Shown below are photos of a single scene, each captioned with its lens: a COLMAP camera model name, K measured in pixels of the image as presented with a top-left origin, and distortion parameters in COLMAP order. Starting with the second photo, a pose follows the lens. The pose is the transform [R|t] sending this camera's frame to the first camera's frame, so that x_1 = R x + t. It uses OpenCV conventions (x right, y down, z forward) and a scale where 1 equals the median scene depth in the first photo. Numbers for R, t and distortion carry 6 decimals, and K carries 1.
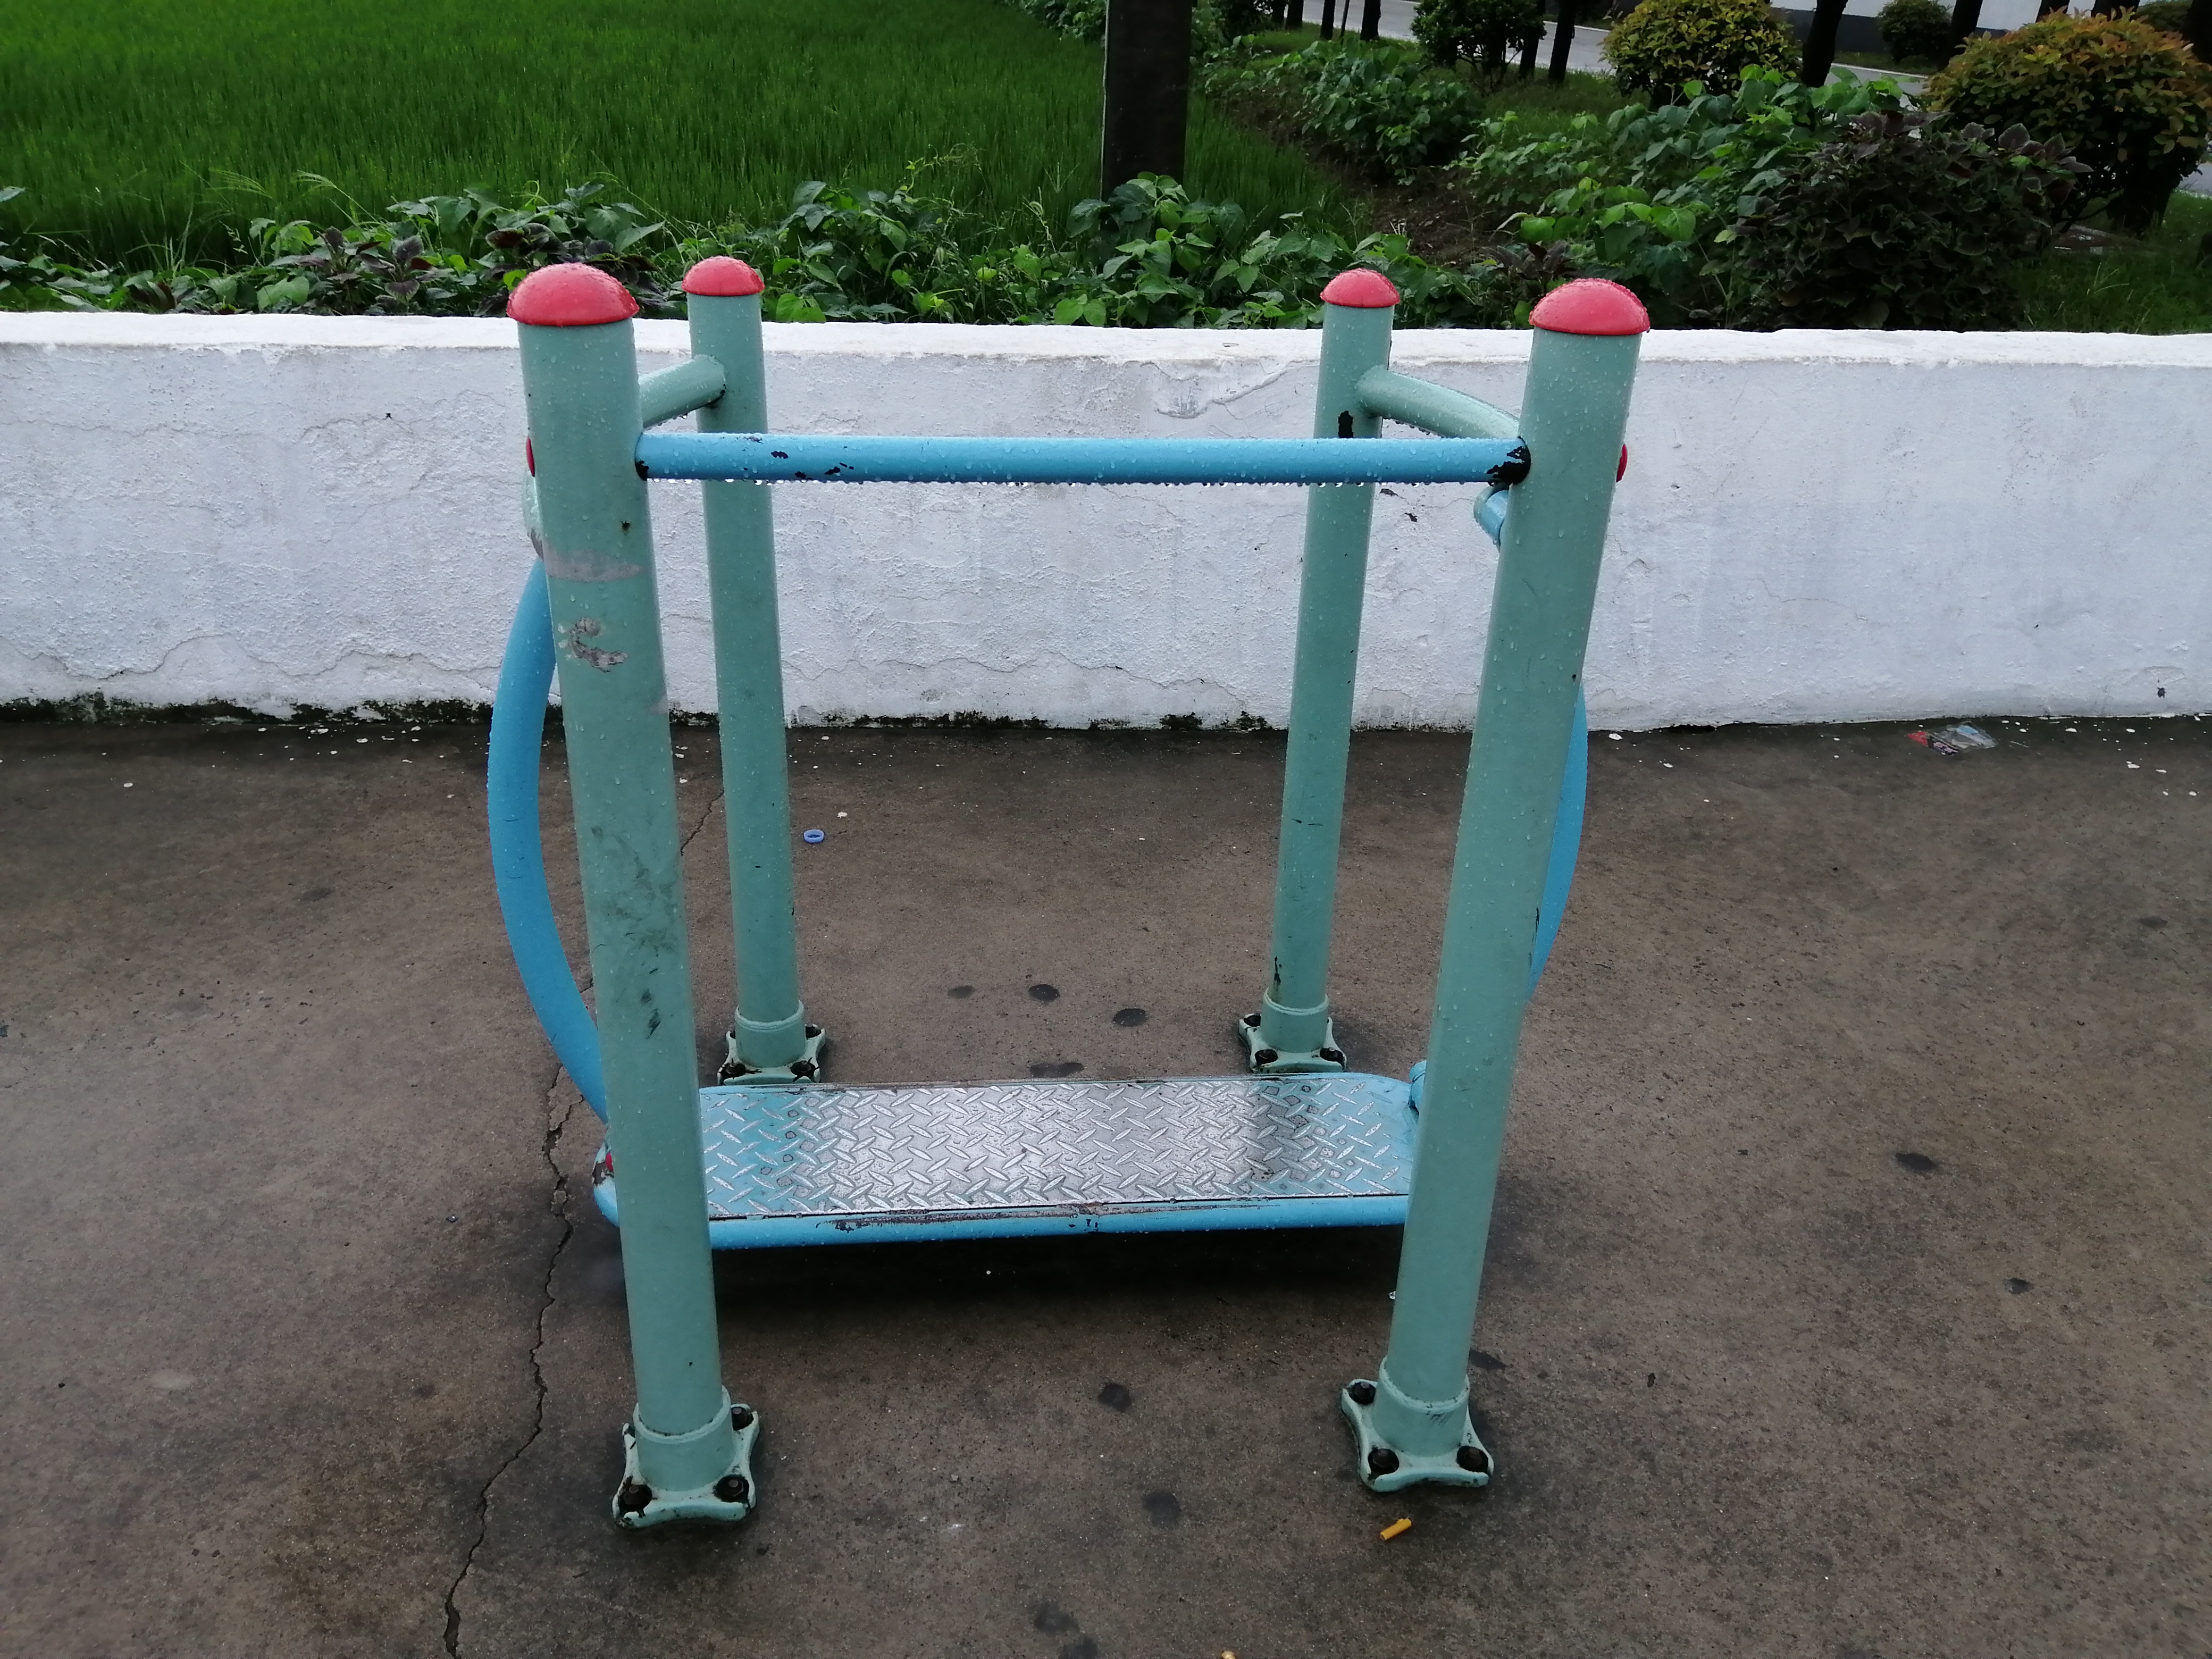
lens RADIAL K [[1835.9, 0, 1106.0], [0, 1835.9, 829.5], [0, 0, 1]] dist [0.139861, -0.234742]
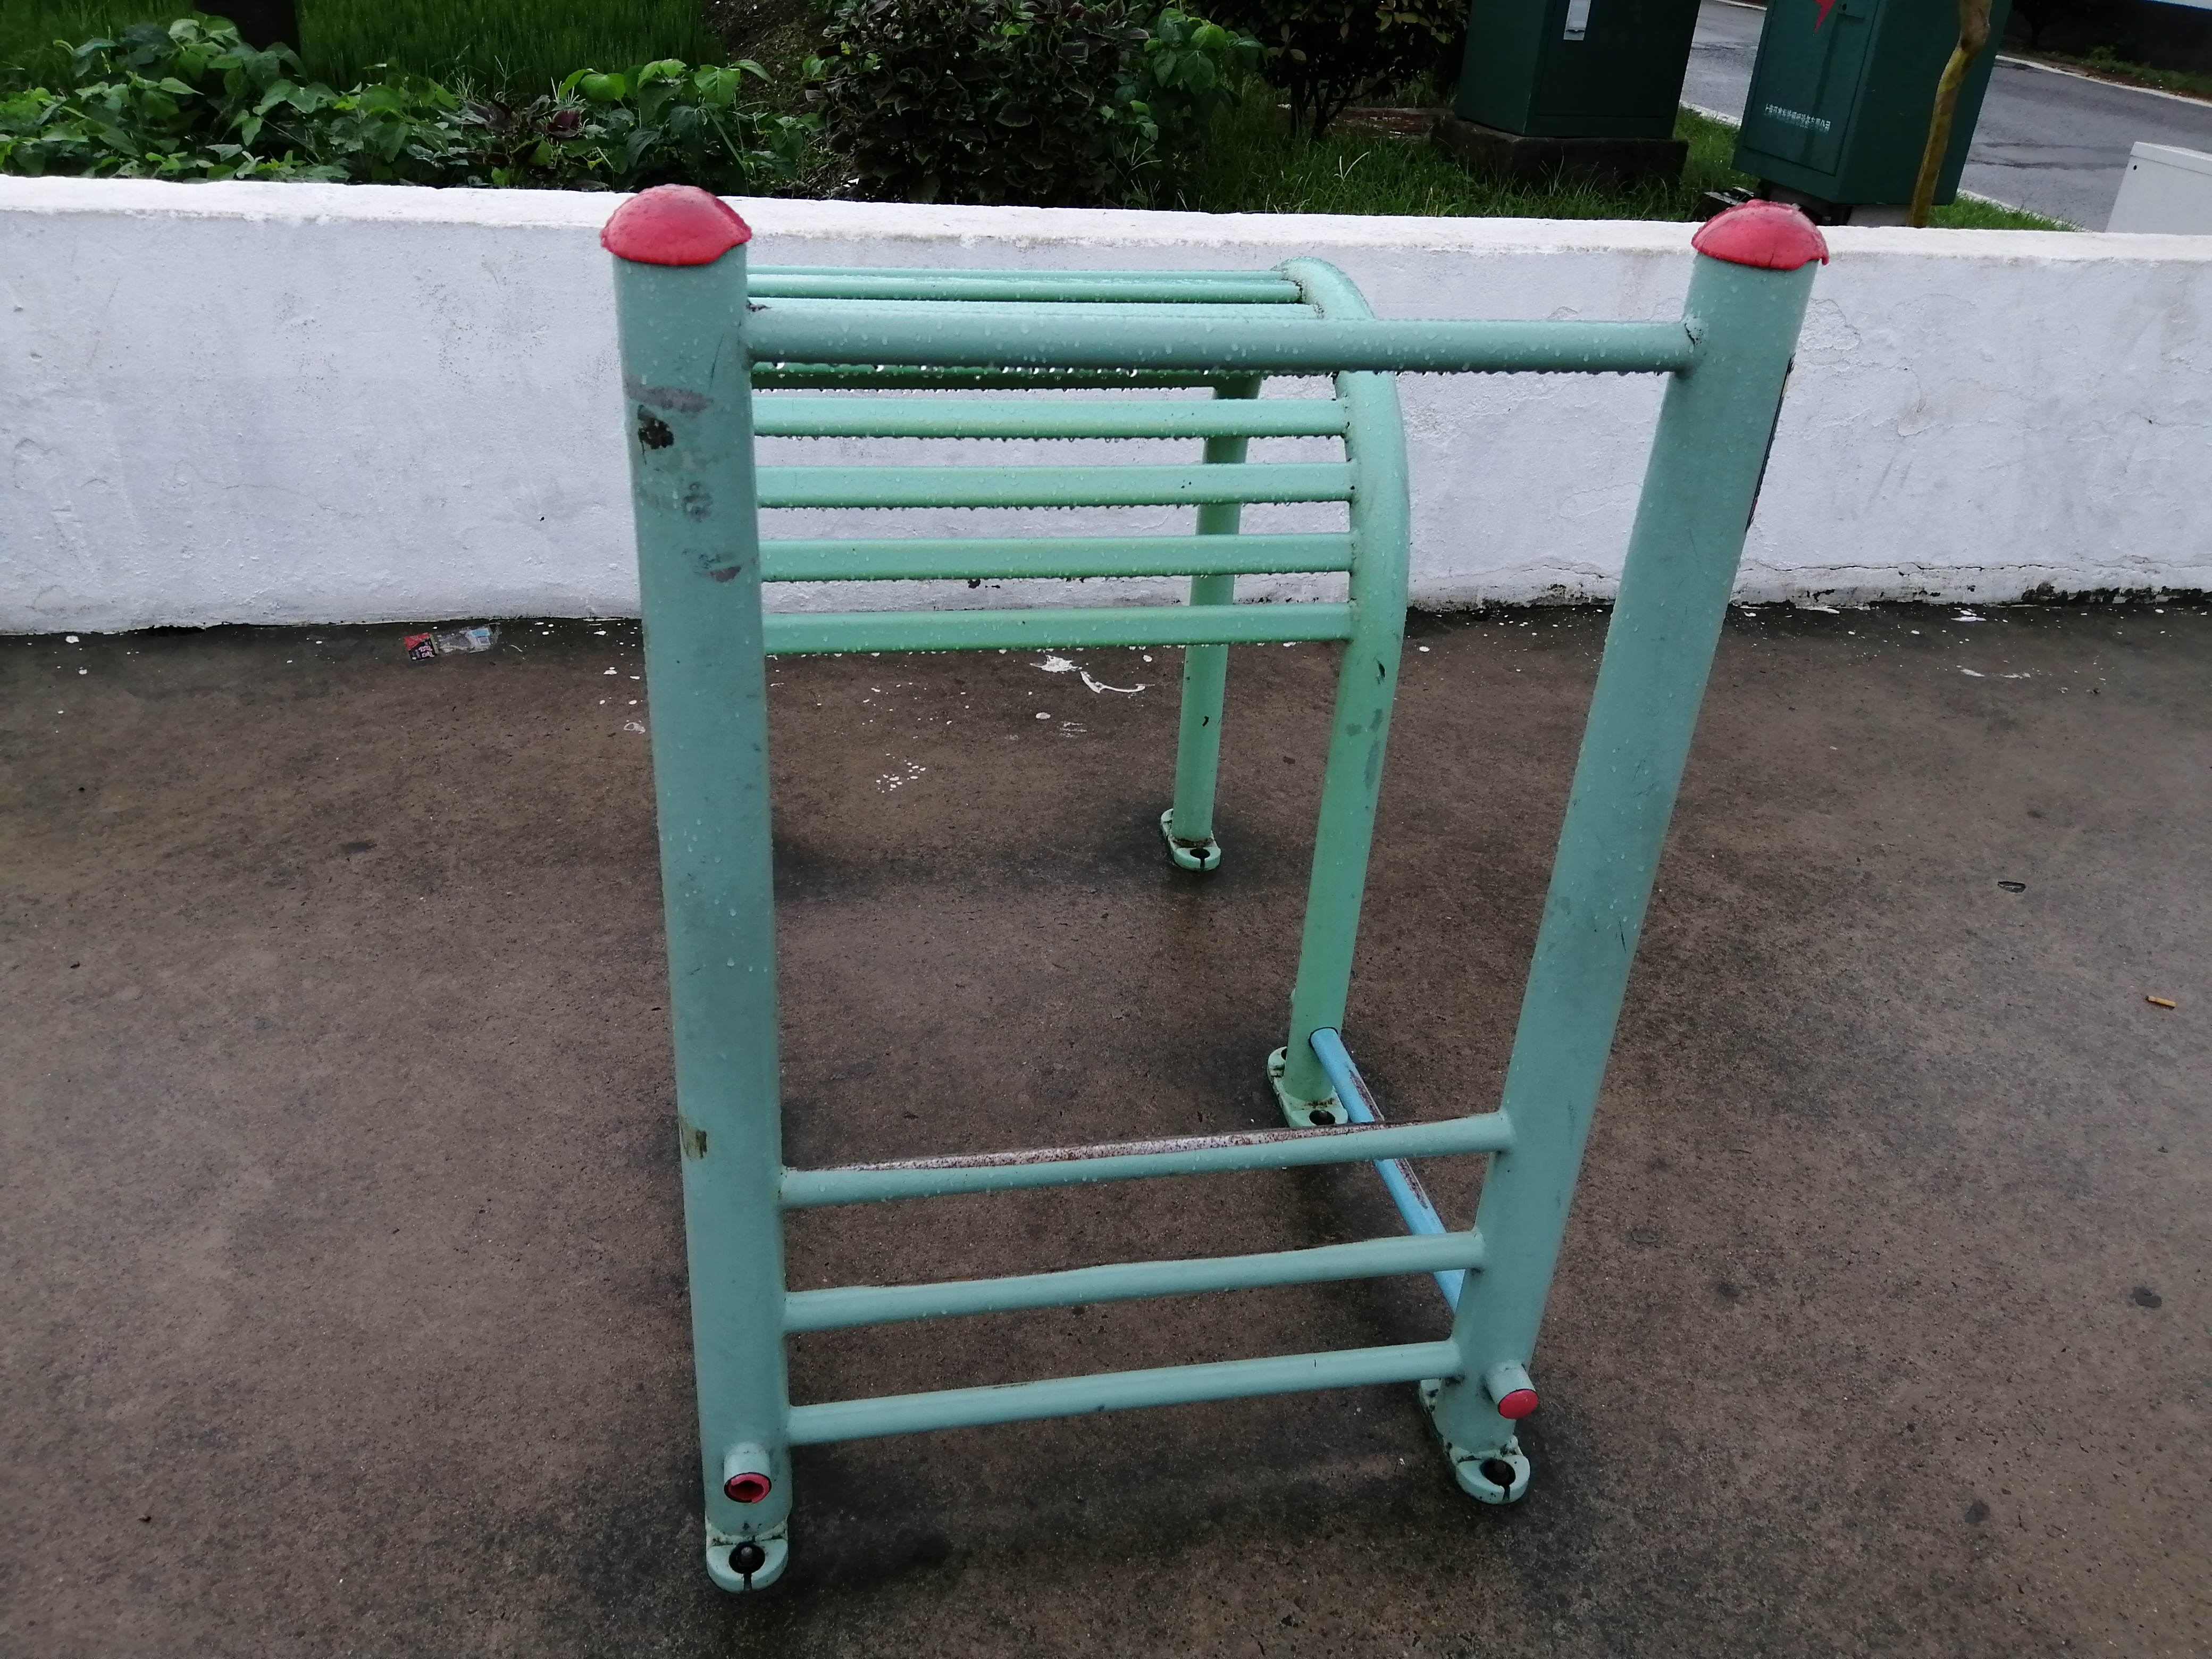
lens RADIAL K [[1838.3, 0, 1108.7], [0, 1838.3, 908.2], [0, 0, 1]] dist [-0.023822, -0.011452]
pose [[0.995145, -0.011817, 0.097704, 0.712349], [0.002173, 0.995161, 0.098230, -0.006351], [-0.098392, -0.097540, 0.990356, 0.067747]]
